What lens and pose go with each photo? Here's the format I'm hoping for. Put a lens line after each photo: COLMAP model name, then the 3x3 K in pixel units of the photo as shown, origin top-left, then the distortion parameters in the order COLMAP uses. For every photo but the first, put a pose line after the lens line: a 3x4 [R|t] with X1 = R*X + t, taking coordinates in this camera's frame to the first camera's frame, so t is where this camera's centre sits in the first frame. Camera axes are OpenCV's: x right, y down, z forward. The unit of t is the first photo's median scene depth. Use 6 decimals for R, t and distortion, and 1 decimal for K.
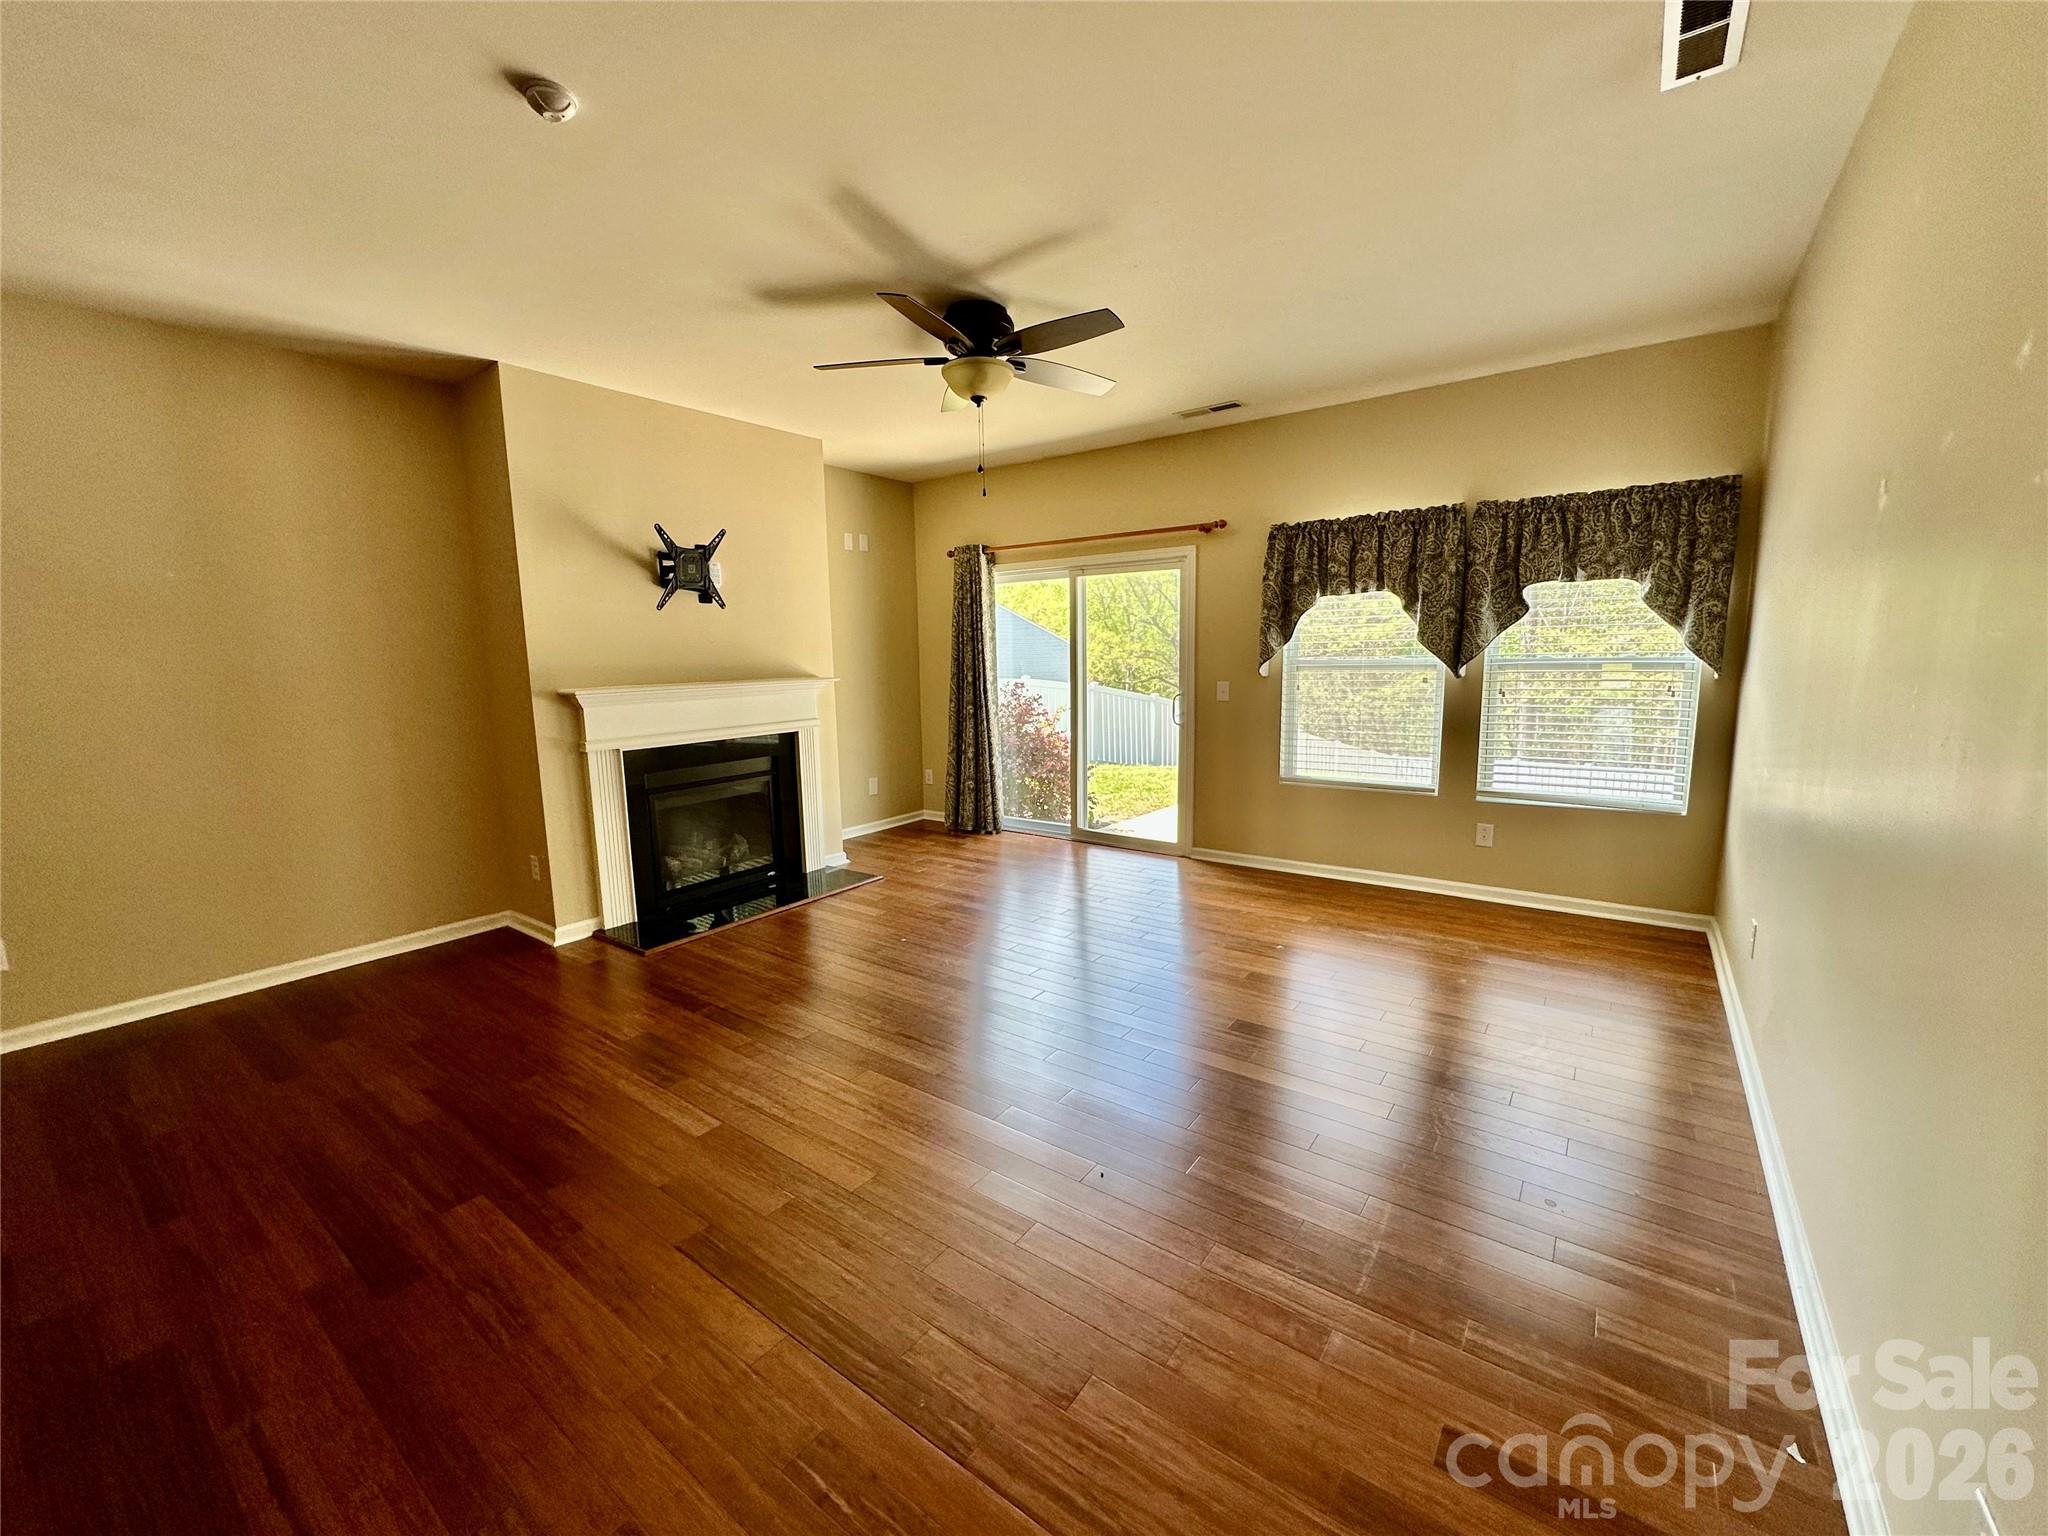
lens RADIAL K [[822.7, 0, 1024.0], [0, 822.7, 768.0], [0, 0, 1]] dist [-0.002396, -0.000206]
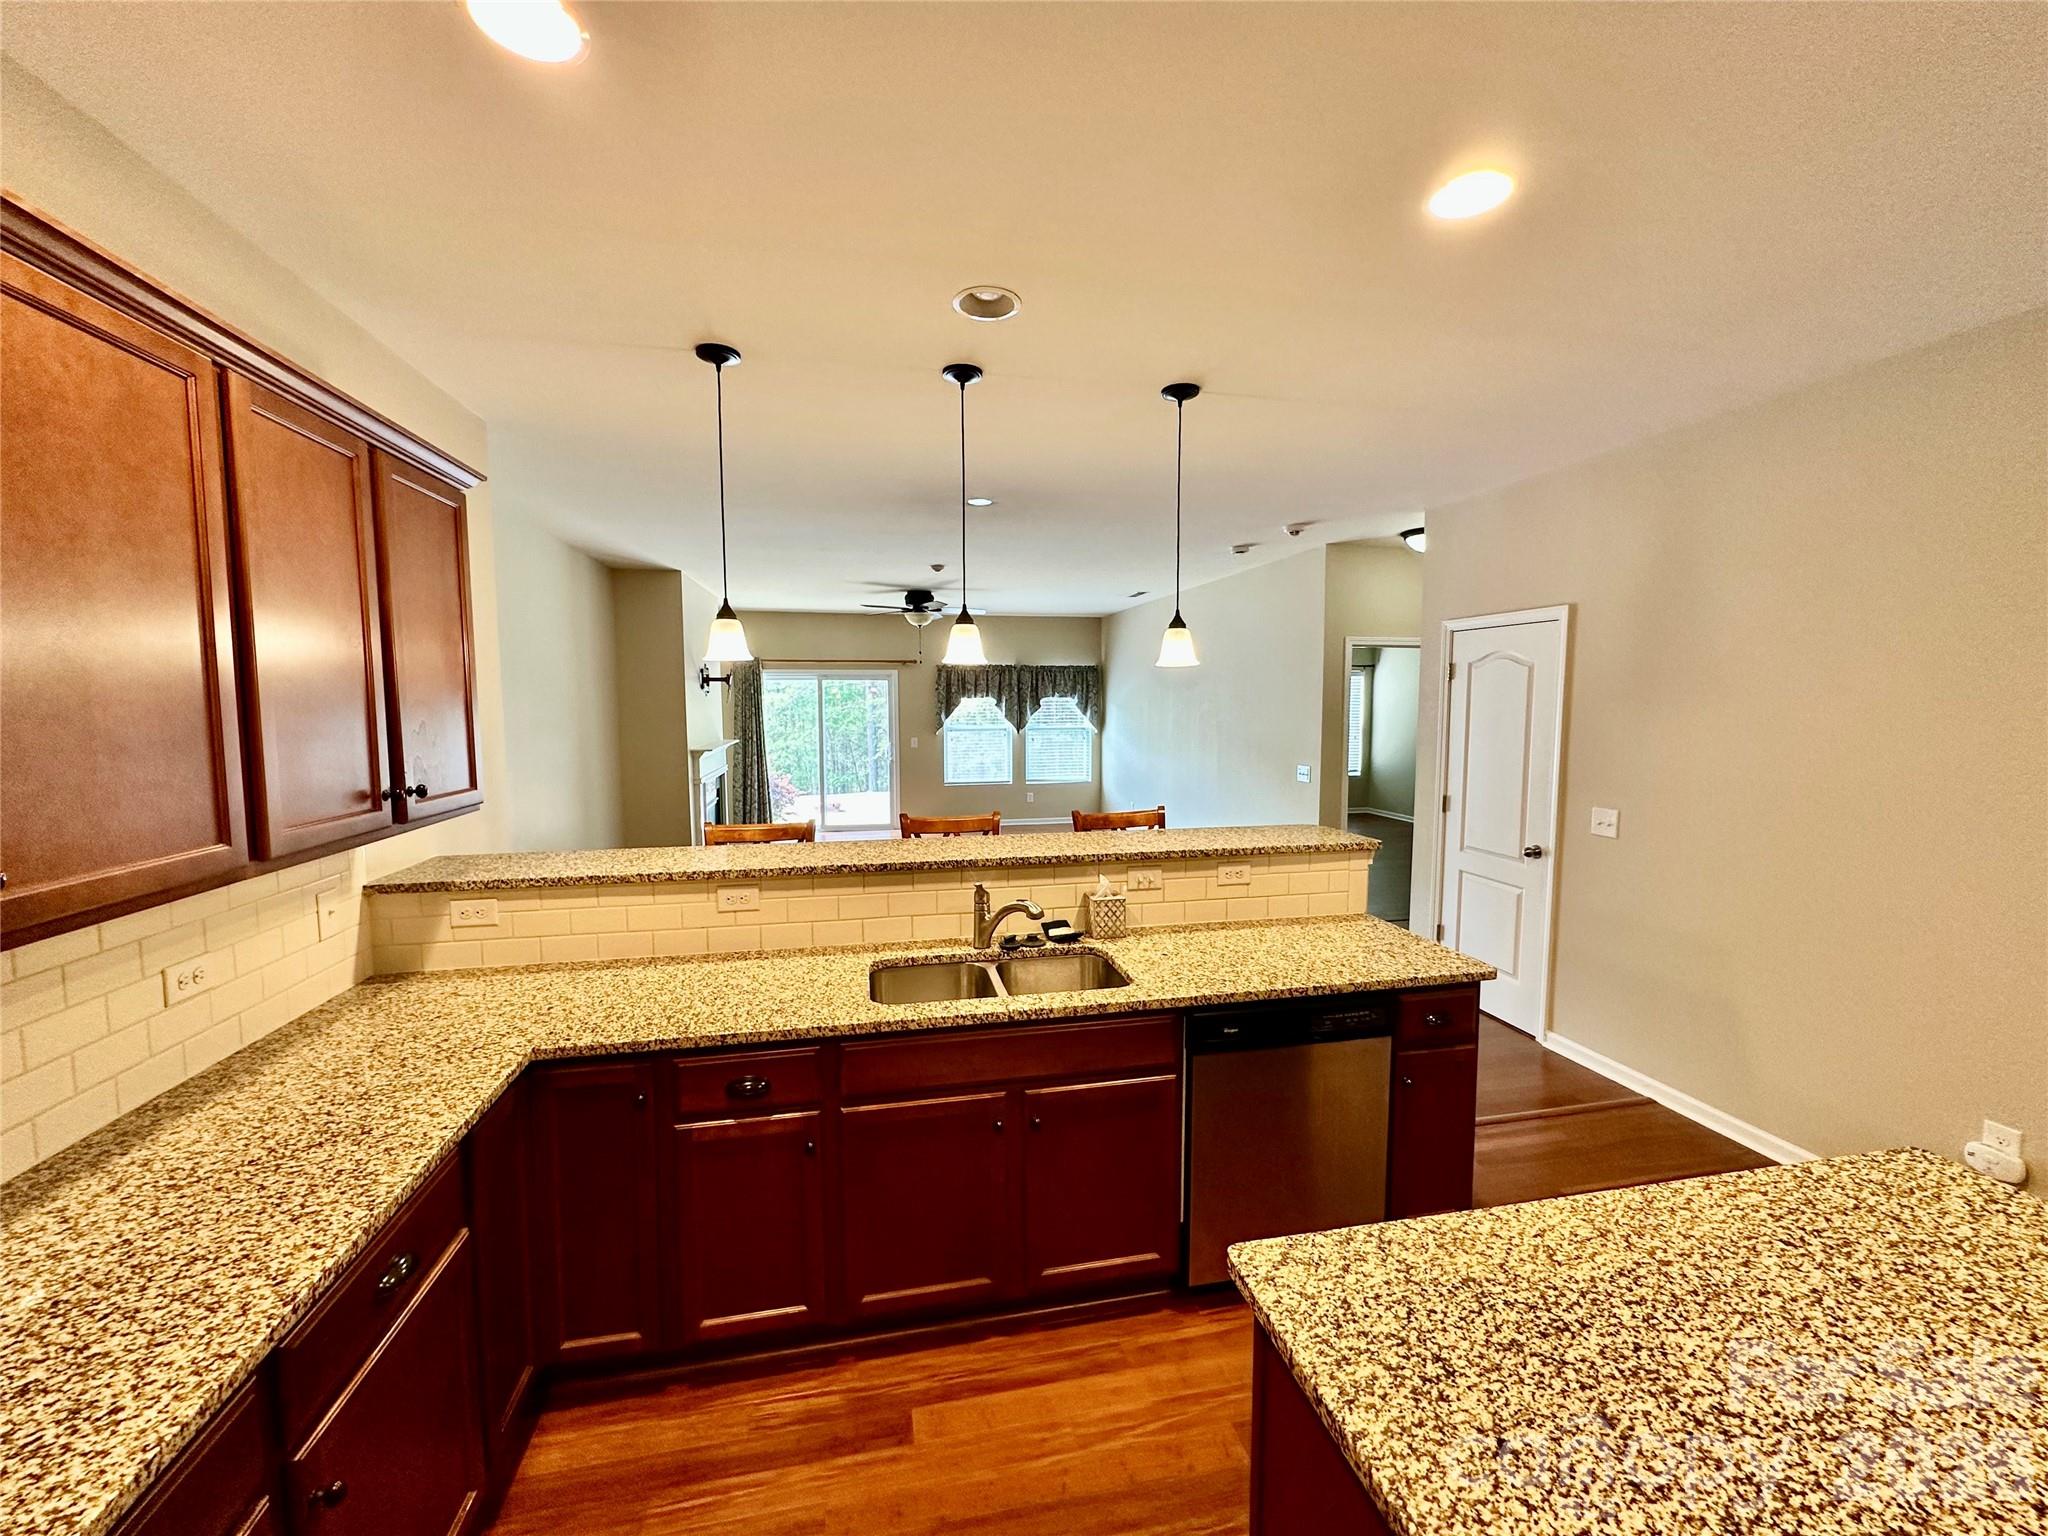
lens RADIAL K [[818.4, 0, 1021.8], [0, 818.4, 763.4], [0, 0, 1]] dist [-0.003053, -0.000173]
pose [[0.664496, -0.057556, 0.745072, -1.304042], [0.097208, 0.995216, -0.009816, 0.003871], [-0.740942, 0.078950, 0.666912, -0.636096]]
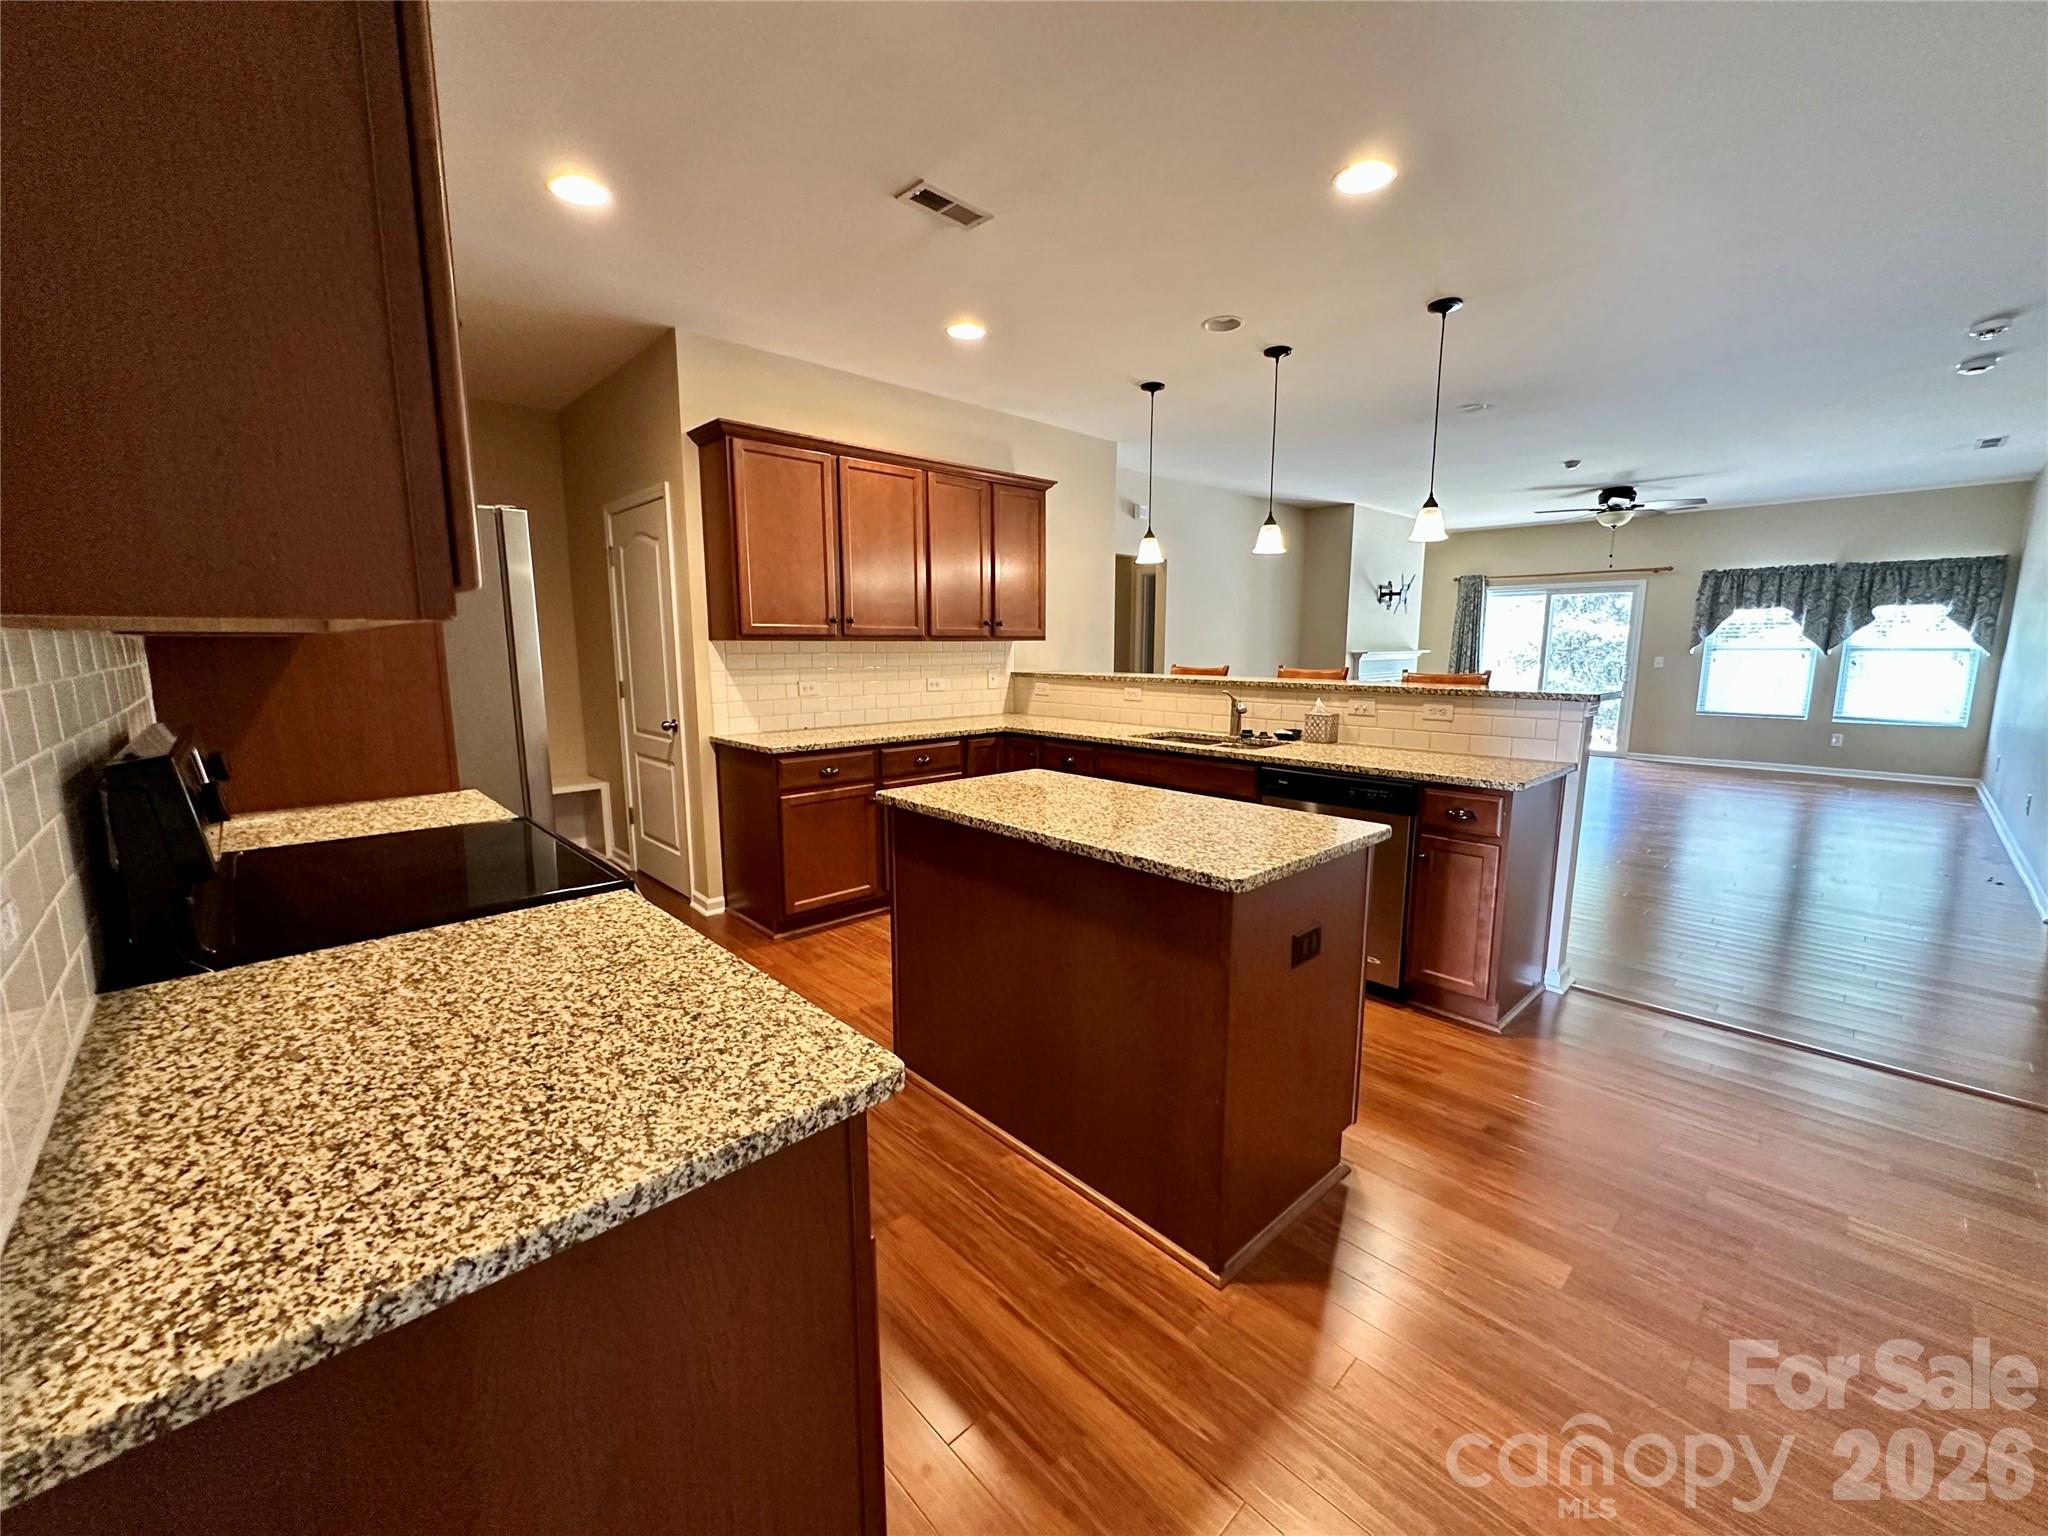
lens RADIAL K [[818.4, 0, 1021.8], [0, 818.4, 763.4], [0, 0, 1]] dist [-0.003053, -0.000173]
pose [[0.983869, 0.029798, -0.176392, -0.957000], [-0.026436, 0.999422, 0.021383, 0.148588], [0.176927, -0.016375, 0.984088, -1.177873]]
